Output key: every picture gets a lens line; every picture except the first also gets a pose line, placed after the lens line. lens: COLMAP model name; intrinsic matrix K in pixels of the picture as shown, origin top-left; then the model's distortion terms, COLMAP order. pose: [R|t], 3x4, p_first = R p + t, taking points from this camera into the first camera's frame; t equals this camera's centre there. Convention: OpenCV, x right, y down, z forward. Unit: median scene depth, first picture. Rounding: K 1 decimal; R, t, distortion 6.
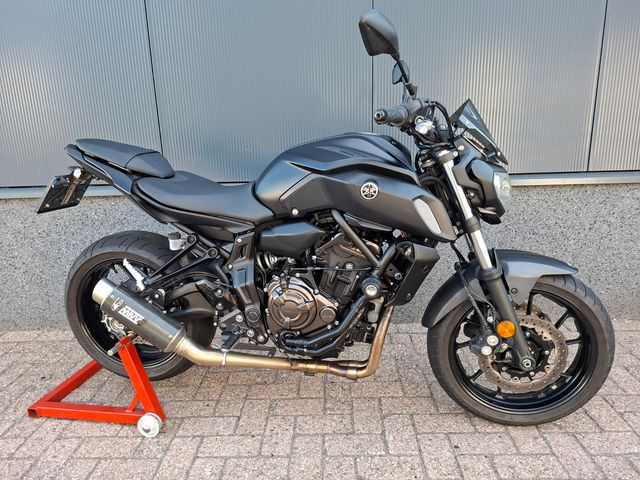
lens RADIAL K [[469.4, 0, 316.9], [0, 469.4, 237.1], [0, 0, 1]] dist [0.031052, -0.040076]
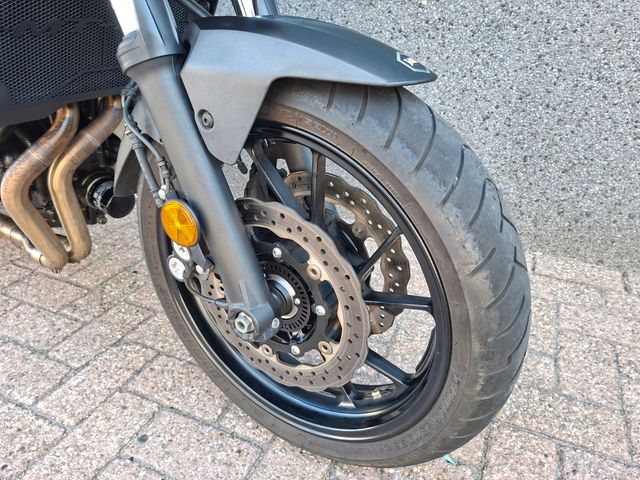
lens RADIAL K [[469.4, 0, 316.9], [0, 469.4, 237.1], [0, 0, 1]] dist [0.031052, -0.040076]
pose [[0.916670, 0.207727, -0.341418, 0.564283], [-0.127082, 0.961468, 0.243780, 0.093099], [0.378902, -0.180078, 0.907747, 0.632347]]
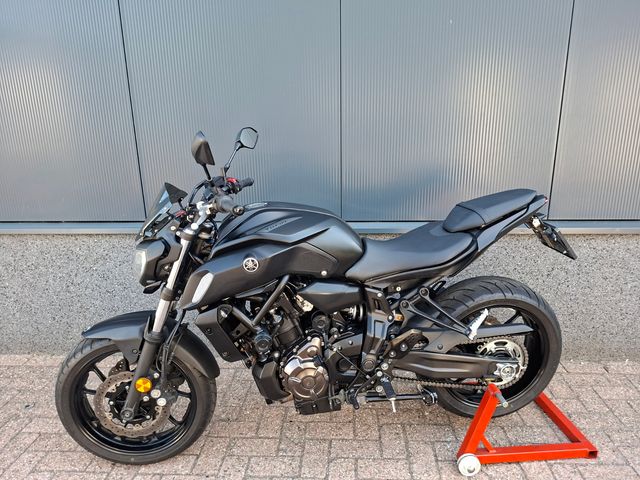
lens RADIAL K [[471.5, 0, 323.0], [0, 471.5, 237.0], [0, 0, 1]] dist [0.026641, -0.037459]
pose [[0.999530, 0.020679, -0.022610, 0.147663], [-0.020179, 0.999552, 0.022122, -0.163865], [0.023058, -0.021656, 0.999500, -0.077388]]
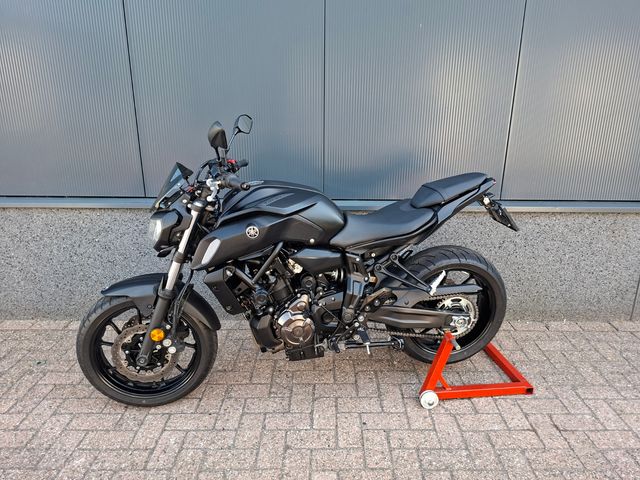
lens RADIAL K [[471.7, 0, 329.4], [0, 471.7, 233.1], [0, 0, 1]] dist [0.046723, -0.059744]
pose [[0.998567, 0.027358, 0.046004, 0.116988], [-0.029655, 0.998307, 0.050030, -0.145300], [-0.044557, -0.051322, 0.997688, -0.281510]]
